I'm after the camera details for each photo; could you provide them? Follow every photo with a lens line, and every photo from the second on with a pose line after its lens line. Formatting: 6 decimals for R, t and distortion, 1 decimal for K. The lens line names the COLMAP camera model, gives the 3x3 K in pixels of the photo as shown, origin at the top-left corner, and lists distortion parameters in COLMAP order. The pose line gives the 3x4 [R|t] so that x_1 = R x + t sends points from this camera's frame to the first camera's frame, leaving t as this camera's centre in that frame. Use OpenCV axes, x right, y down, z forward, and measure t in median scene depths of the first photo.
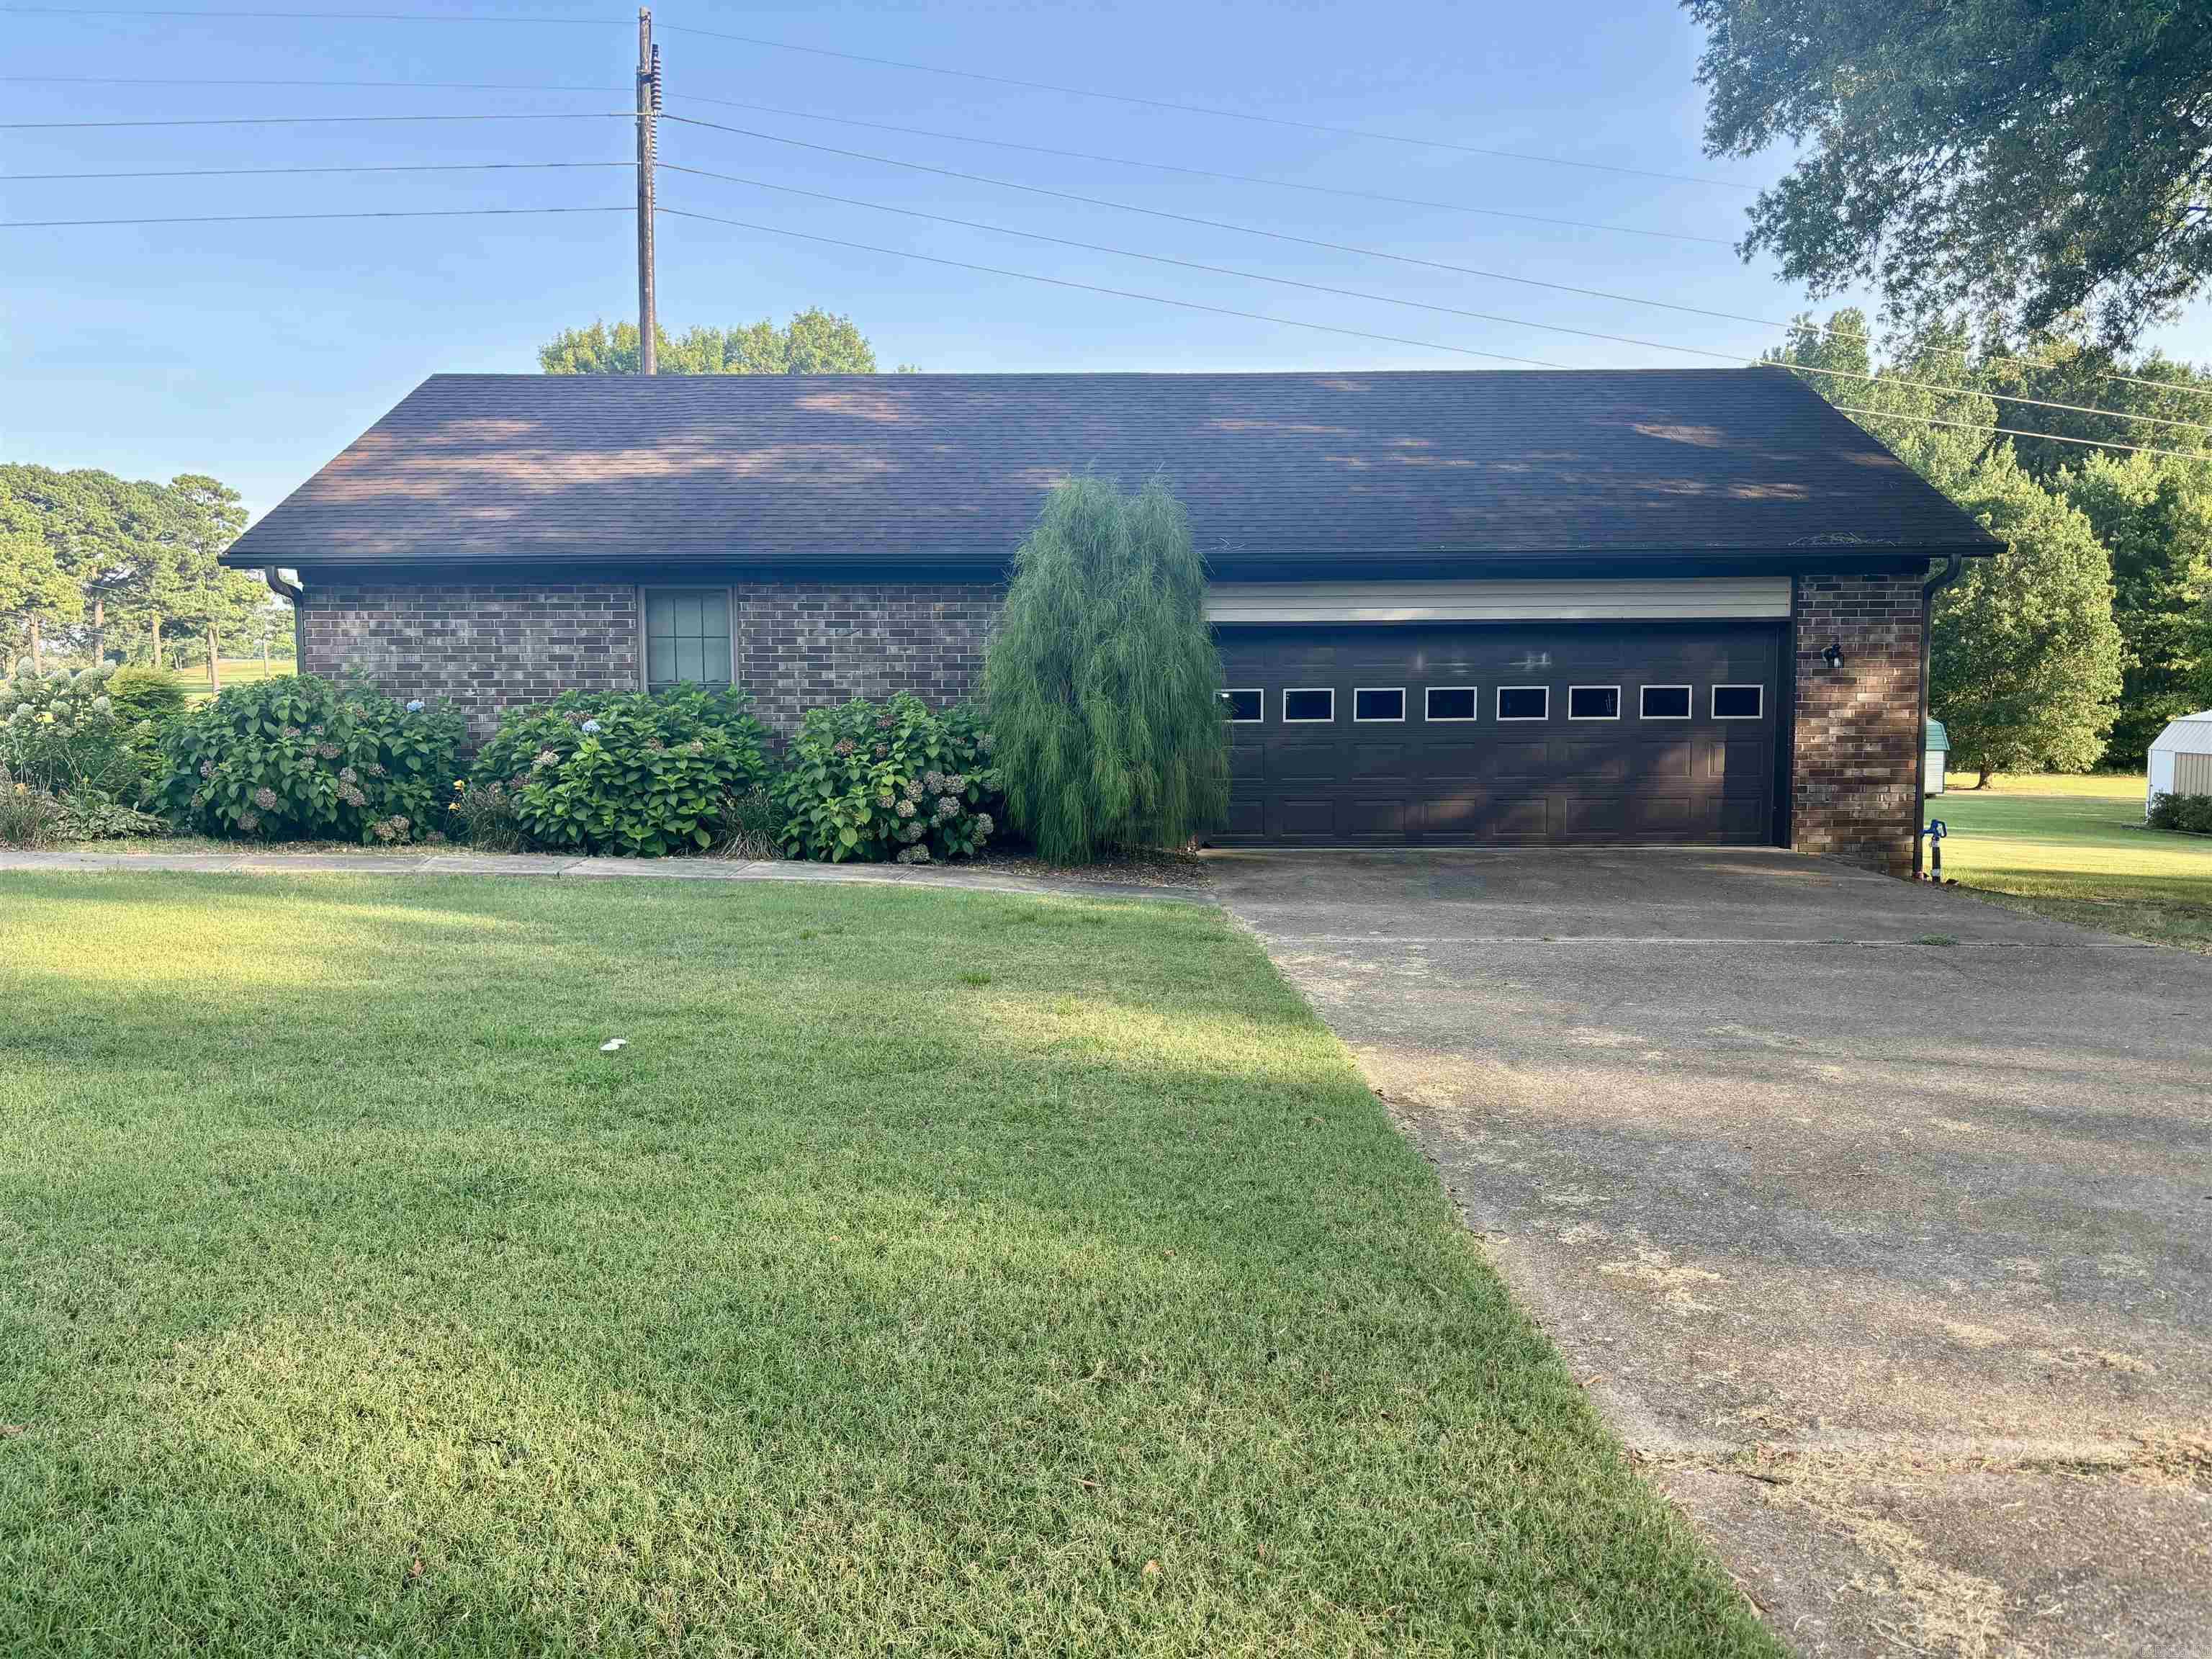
lens RADIAL K [[1643.8, 0, 1106.0], [0, 1643.8, 829.5], [0, 0, 1]] dist [0.031266, -0.003138]
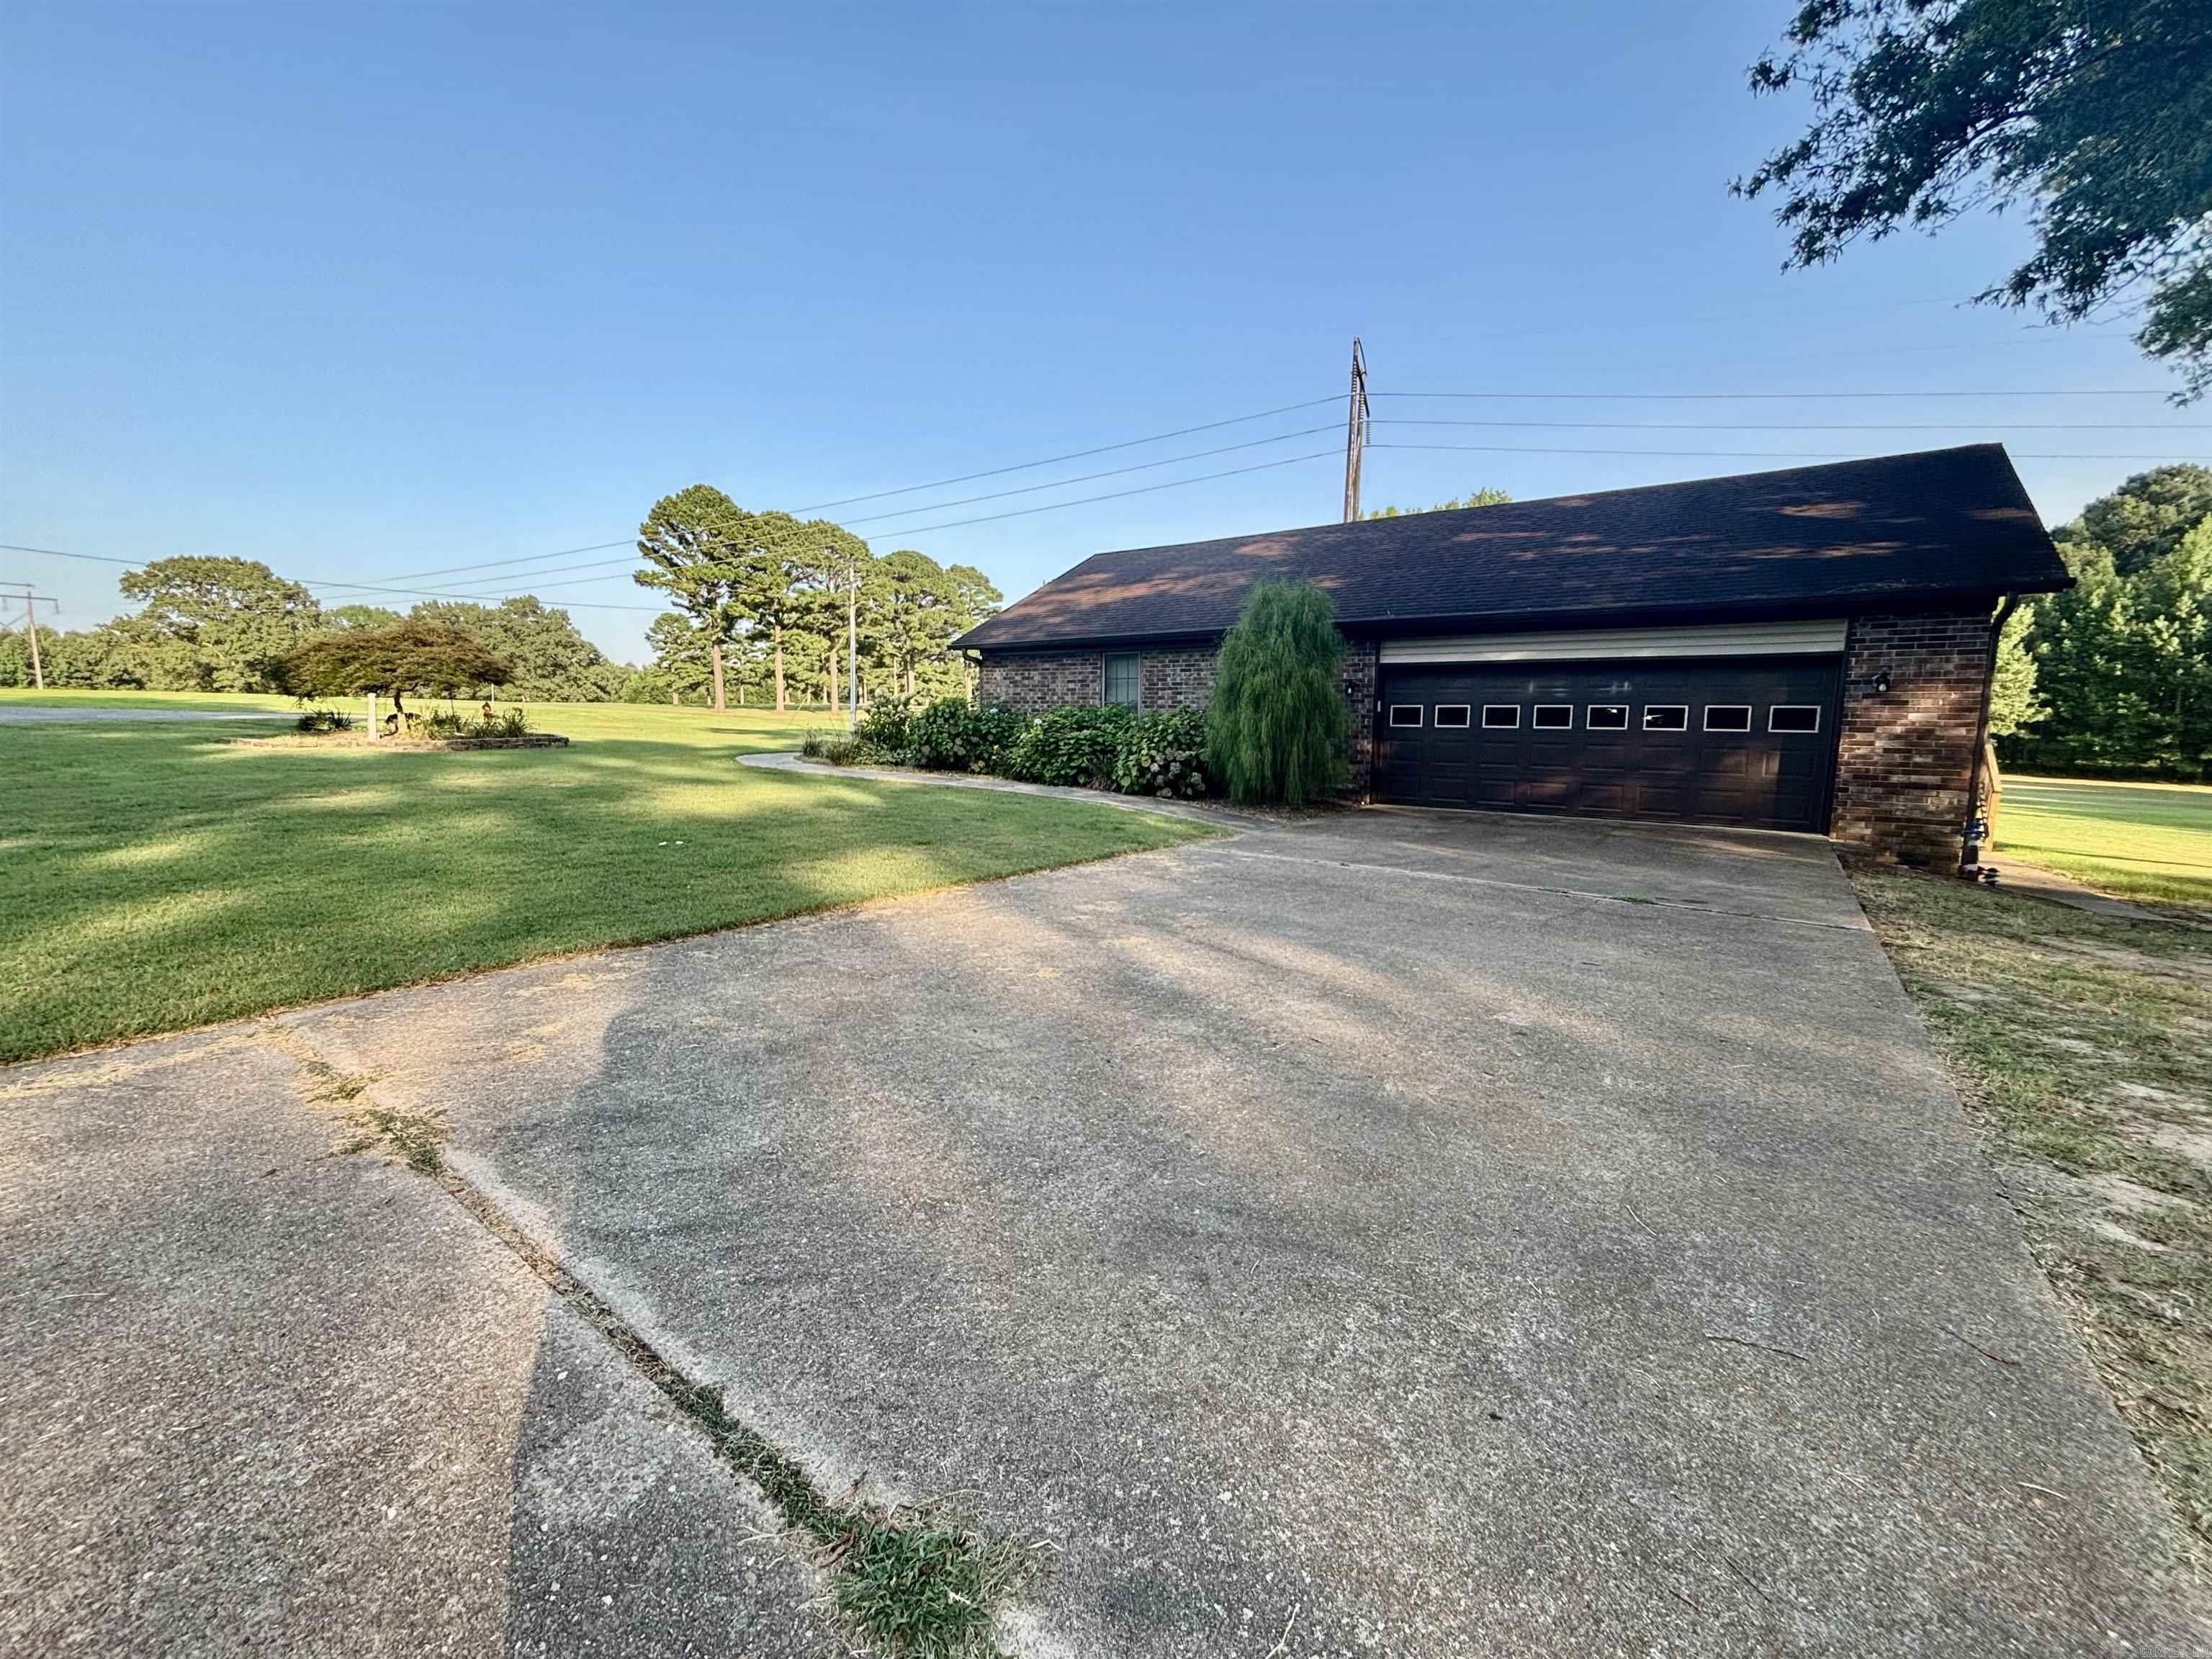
lens RADIAL K [[879.6, 0, 1121.4], [0, 879.6, 835.1], [0, 0, 1]] dist [-0.000881, -0.000582]
pose [[0.807645, 0.090653, -0.582658, 0.371377], [-0.060120, 0.995622, 0.071569, -0.004833], [0.586596, -0.022773, 0.809560, 0.138491]]
